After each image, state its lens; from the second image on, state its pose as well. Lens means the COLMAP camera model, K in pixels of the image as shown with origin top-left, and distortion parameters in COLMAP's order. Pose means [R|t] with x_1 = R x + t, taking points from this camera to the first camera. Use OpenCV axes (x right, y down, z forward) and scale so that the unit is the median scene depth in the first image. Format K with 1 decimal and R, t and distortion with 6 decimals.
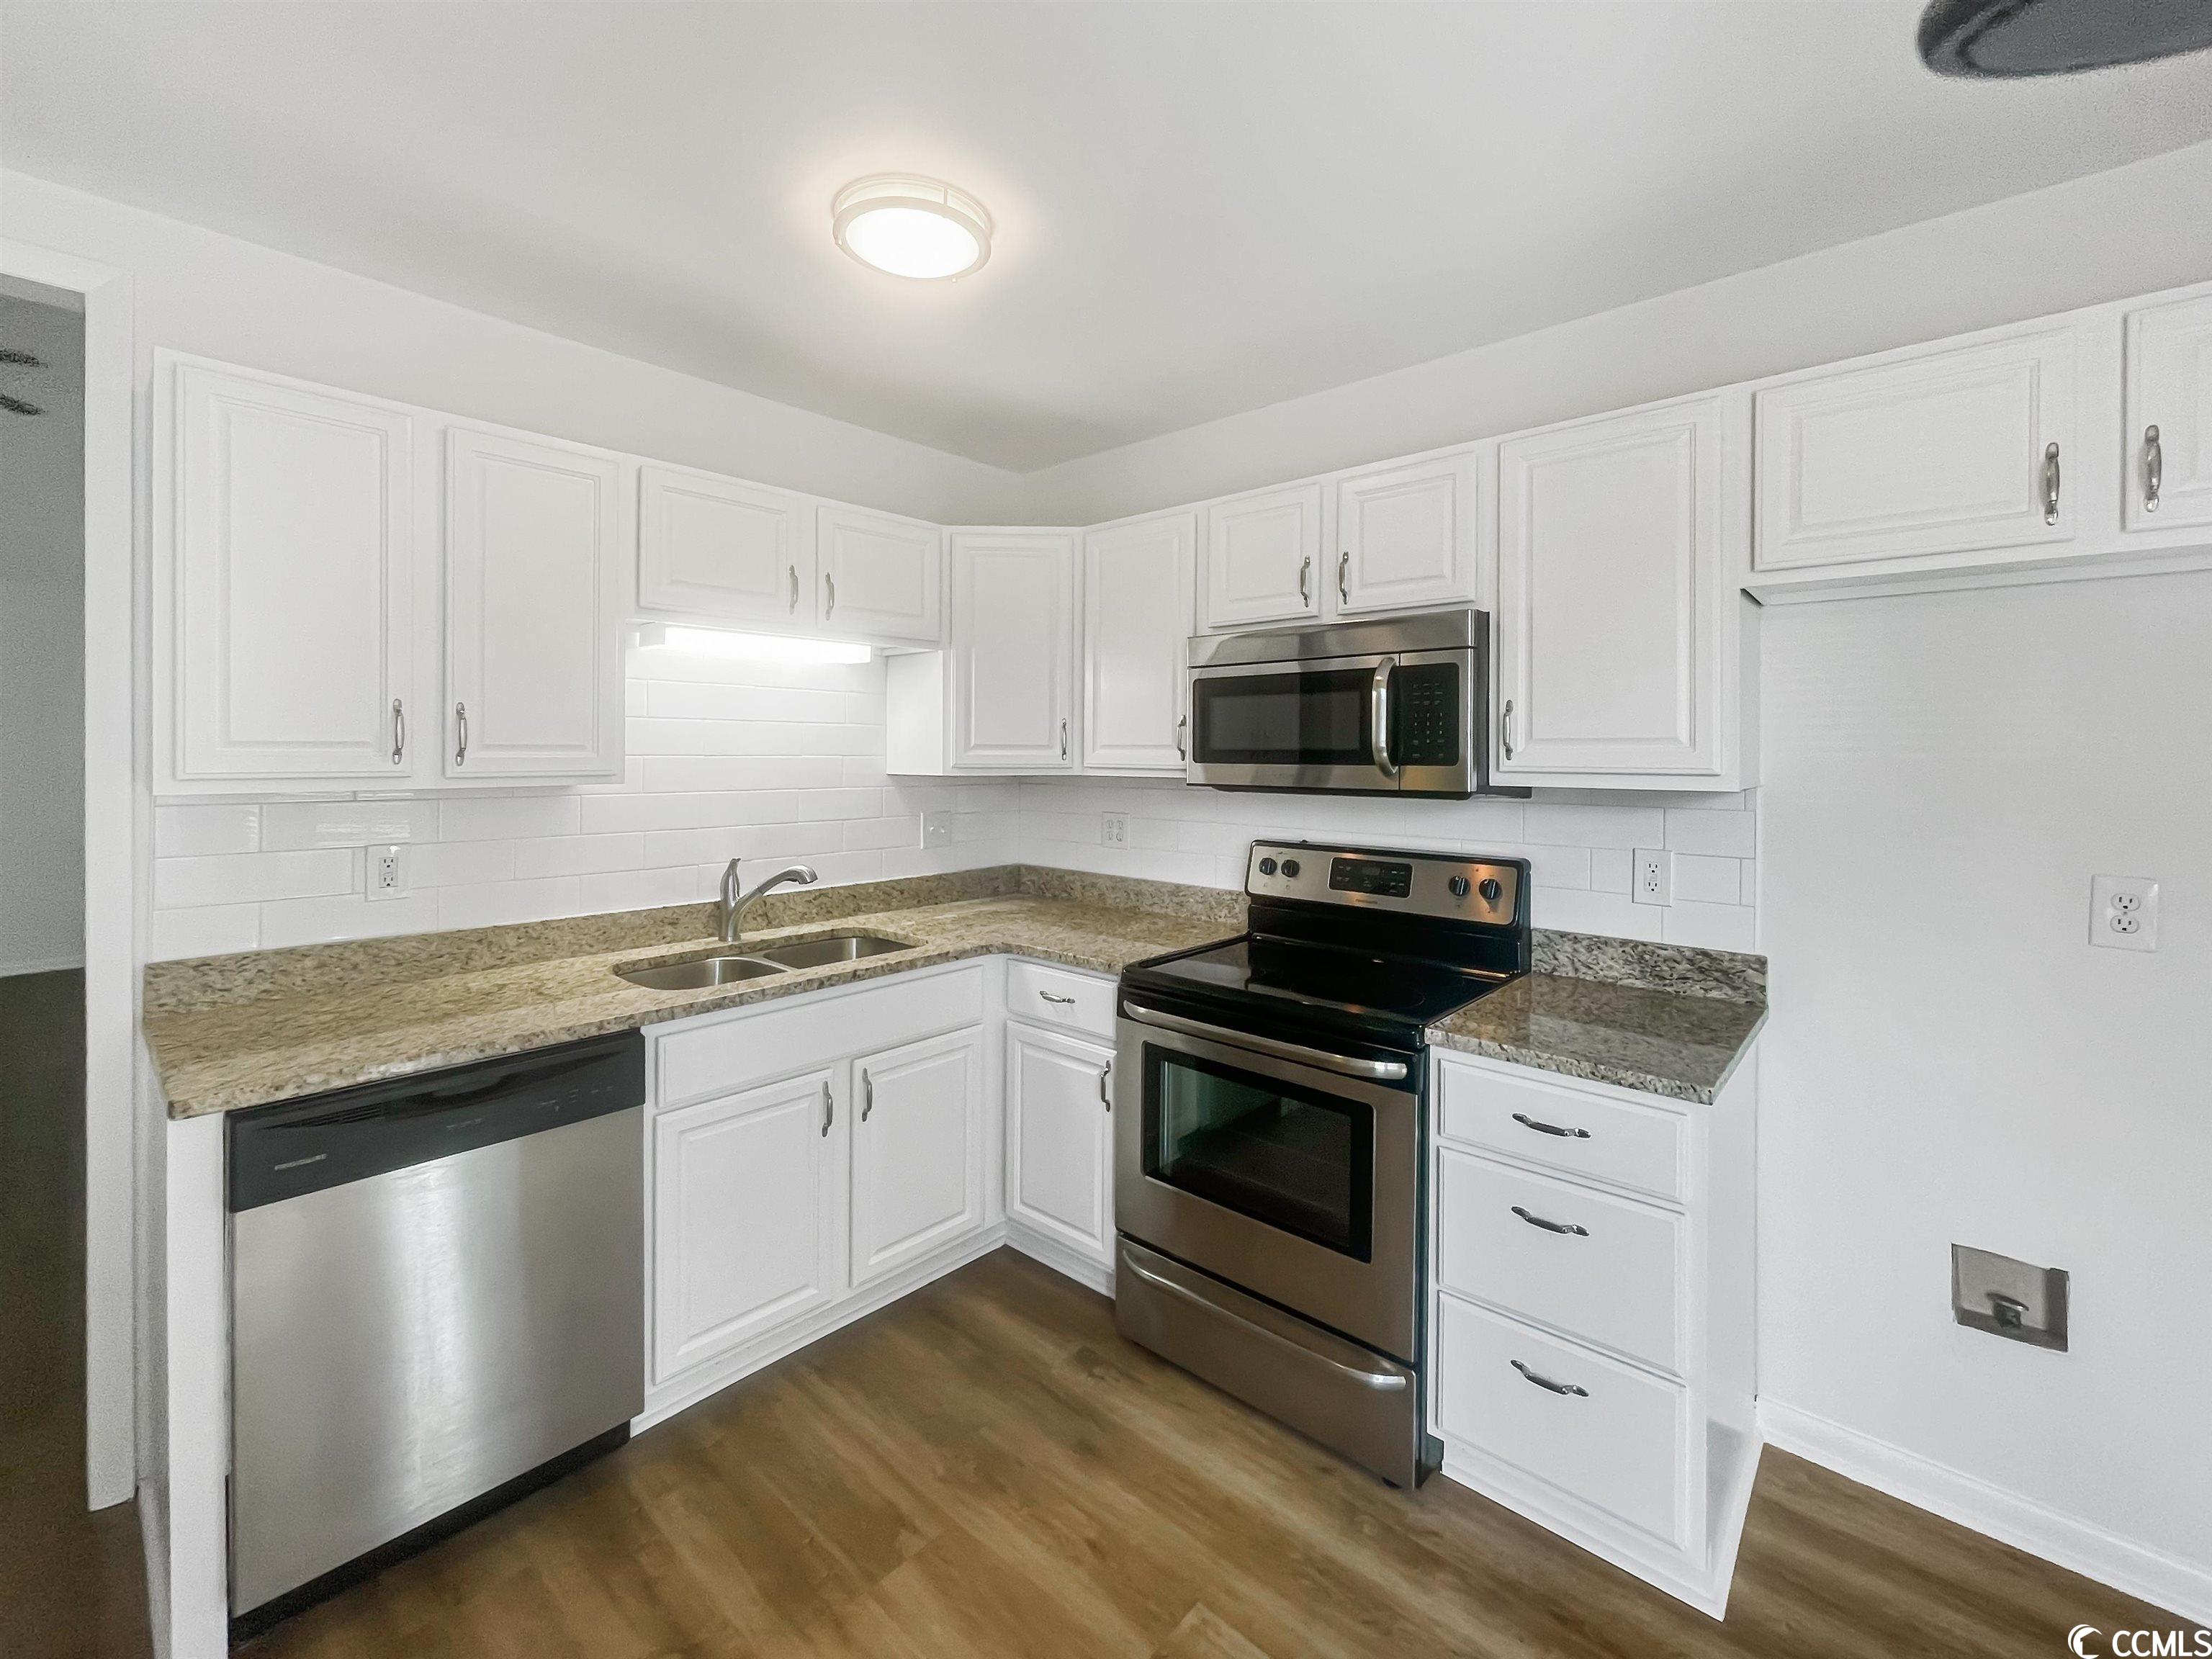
lens RADIAL K [[923.2, 0, 1103.5], [0, 923.2, 754.0], [0, 0, 1]] dist [-0.010669, 0.001179]
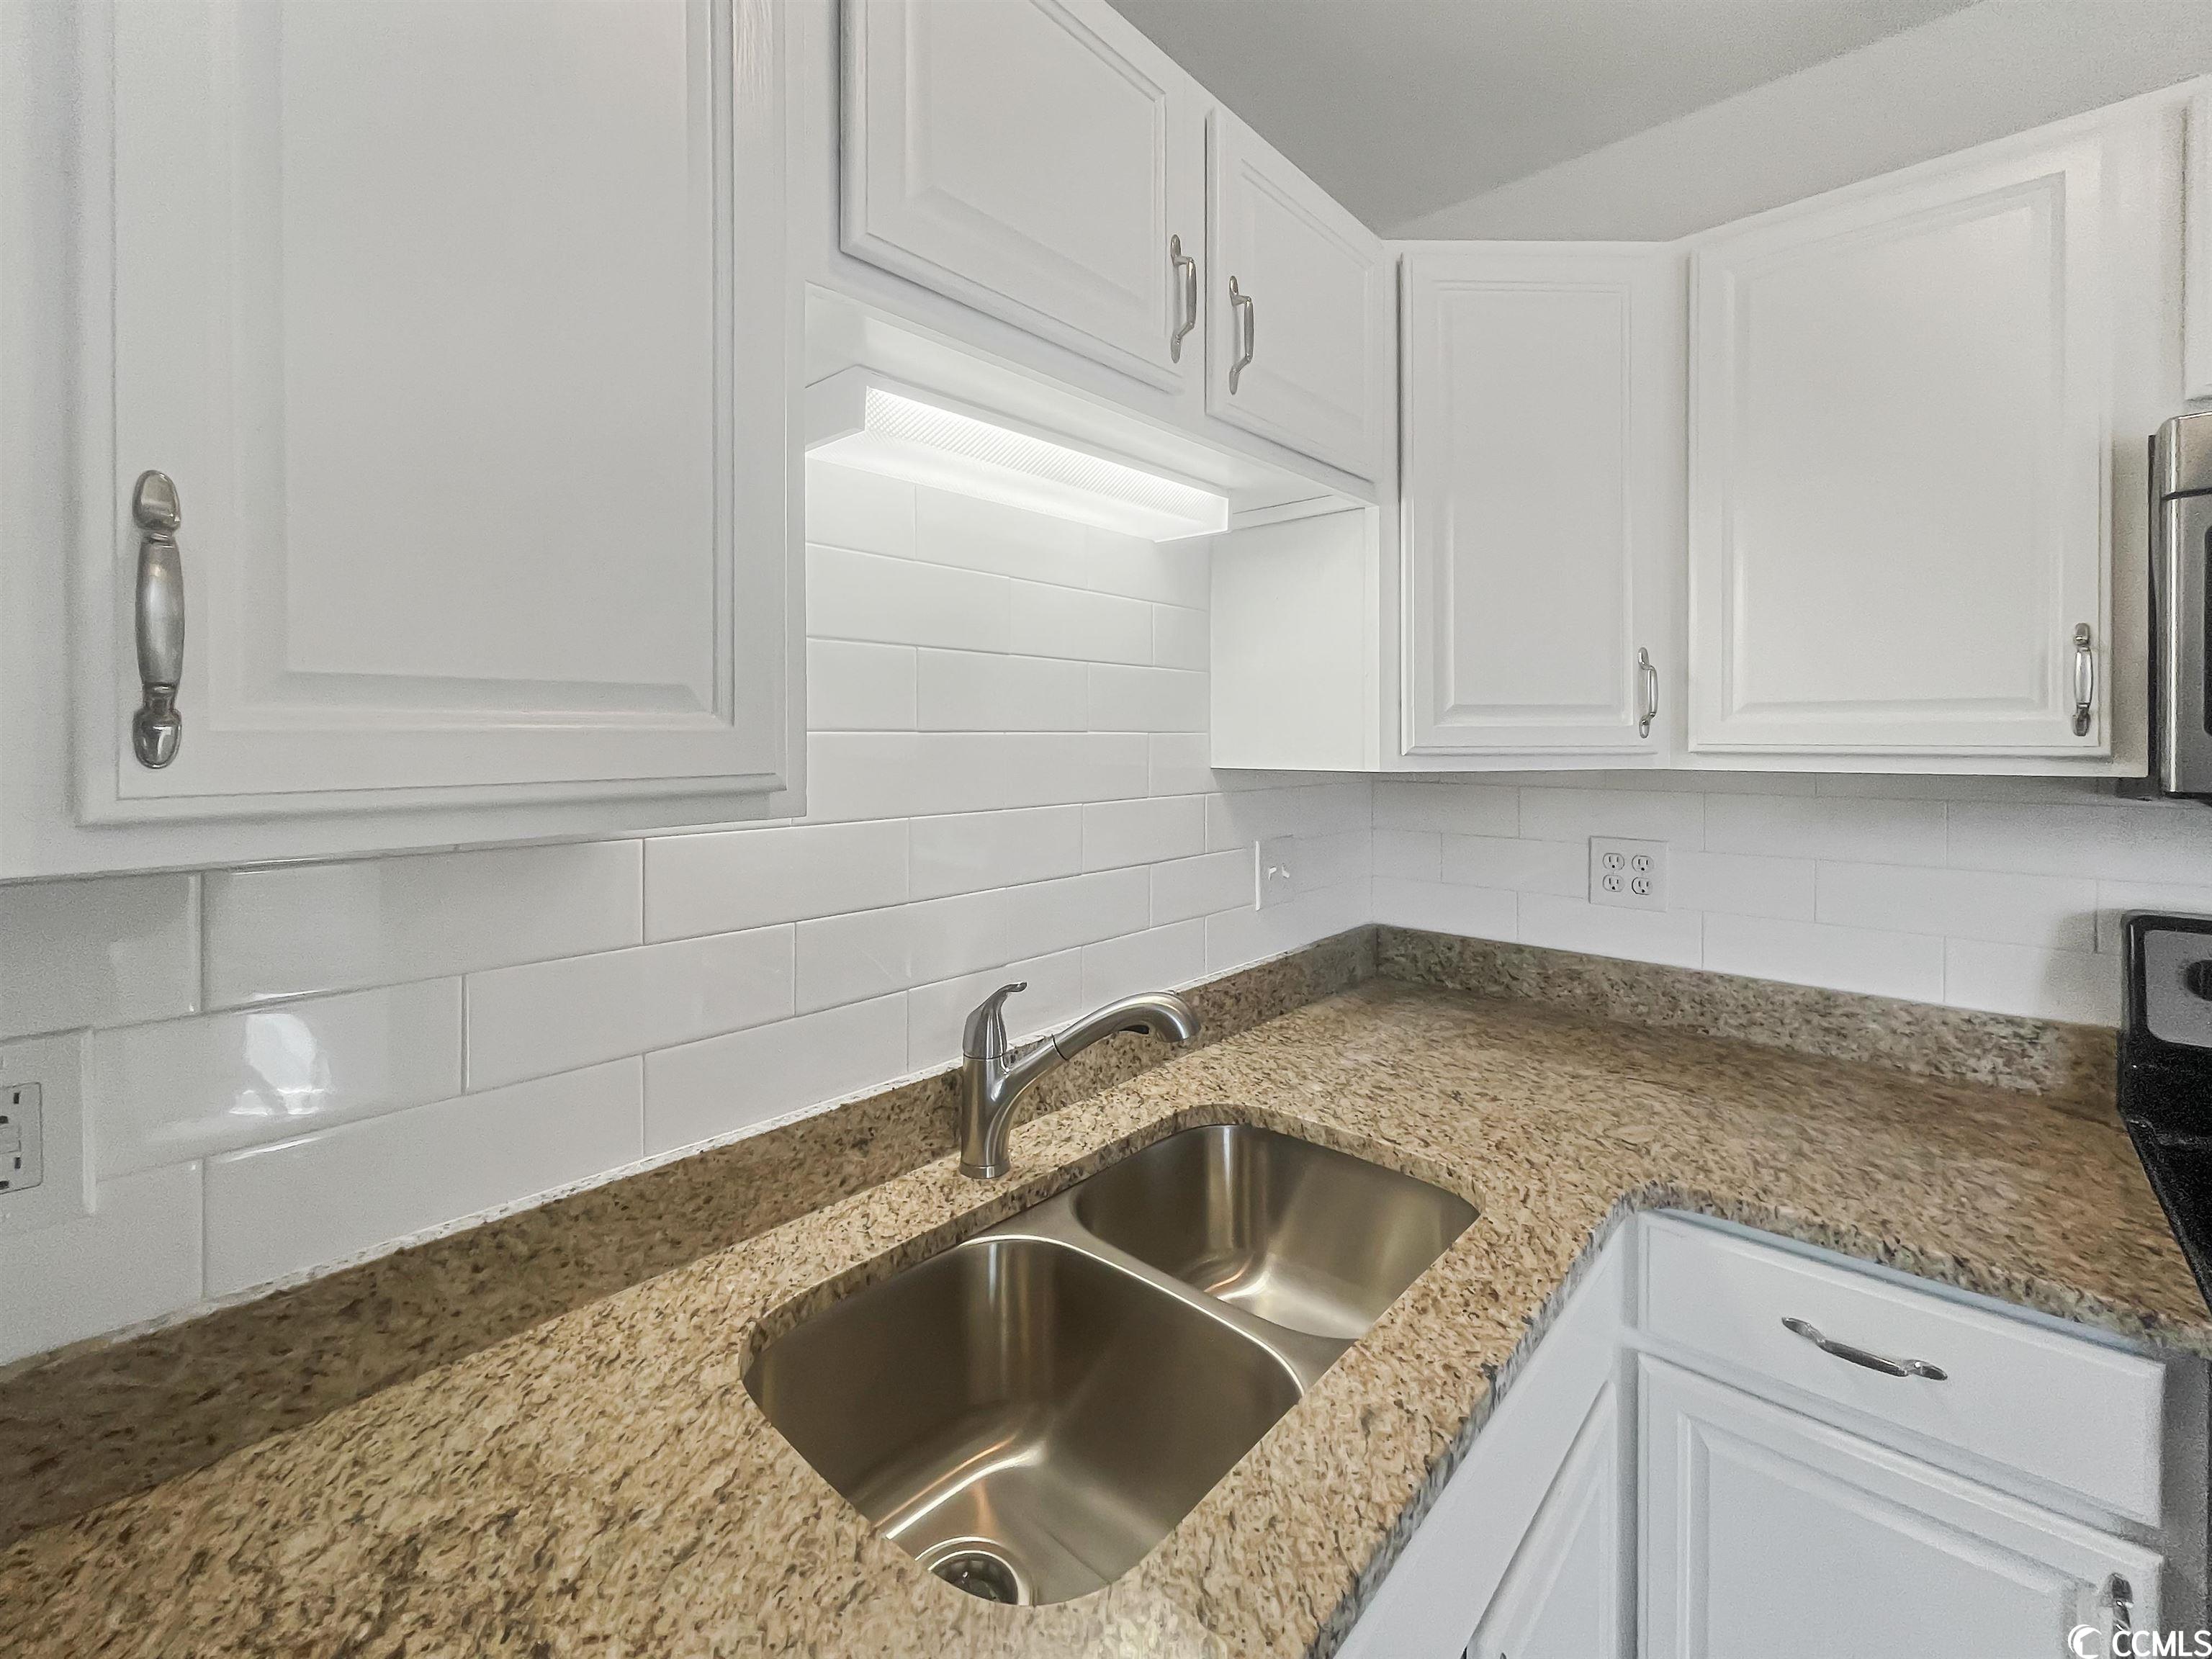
lens RADIAL K [[923.2, 0, 1075.9], [0, 923.2, 740.5], [0, 0, 1]] dist [-0.010669, 0.001179]
pose [[0.999765, -0.005368, -0.021020, -0.425834], [0.005396, 0.999985, 0.001274, 0.007502], [0.021013, -0.001388, 0.999778, 0.698398]]
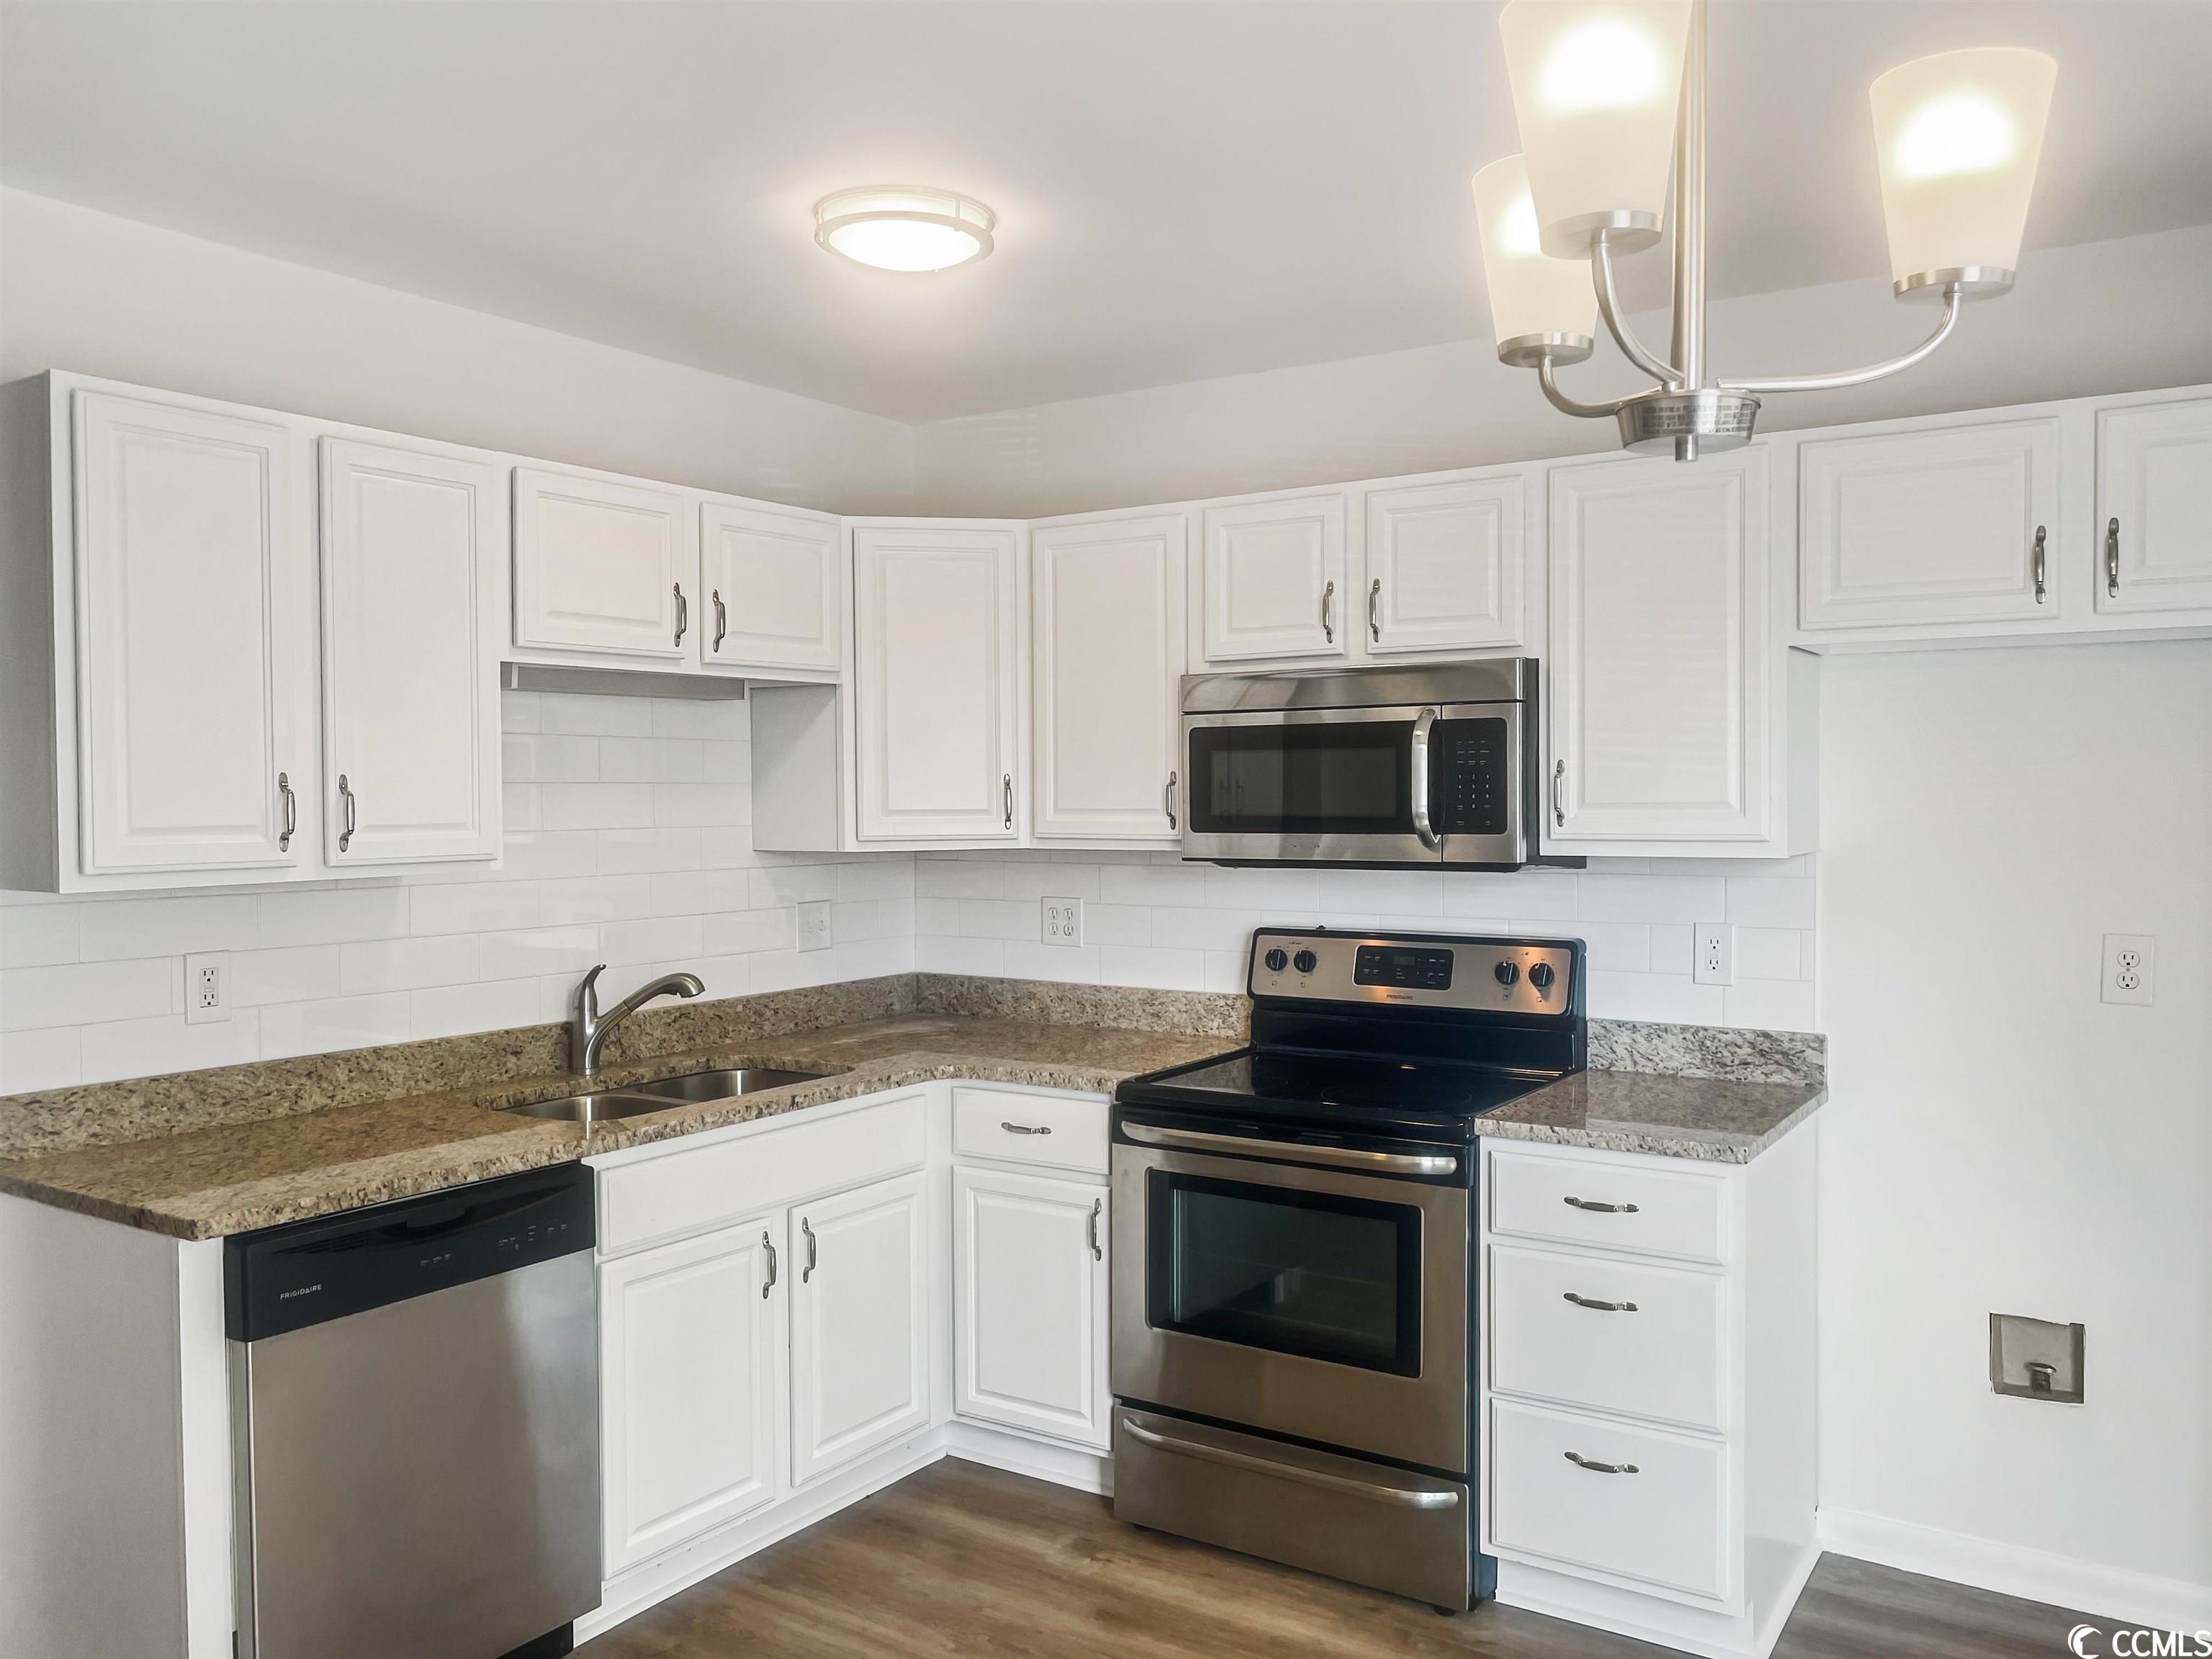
lens RADIAL K [[1695.5, 0, 1116.8], [0, 1695.5, 842.2], [0, 0, 1]] dist [-0.014314, 0.008818]
pose [[0.988757, -0.014866, 0.148791, -0.214632], [0.011045, 0.999588, 0.026479, -0.024440], [-0.149123, -0.024538, 0.988514, -0.522425]]
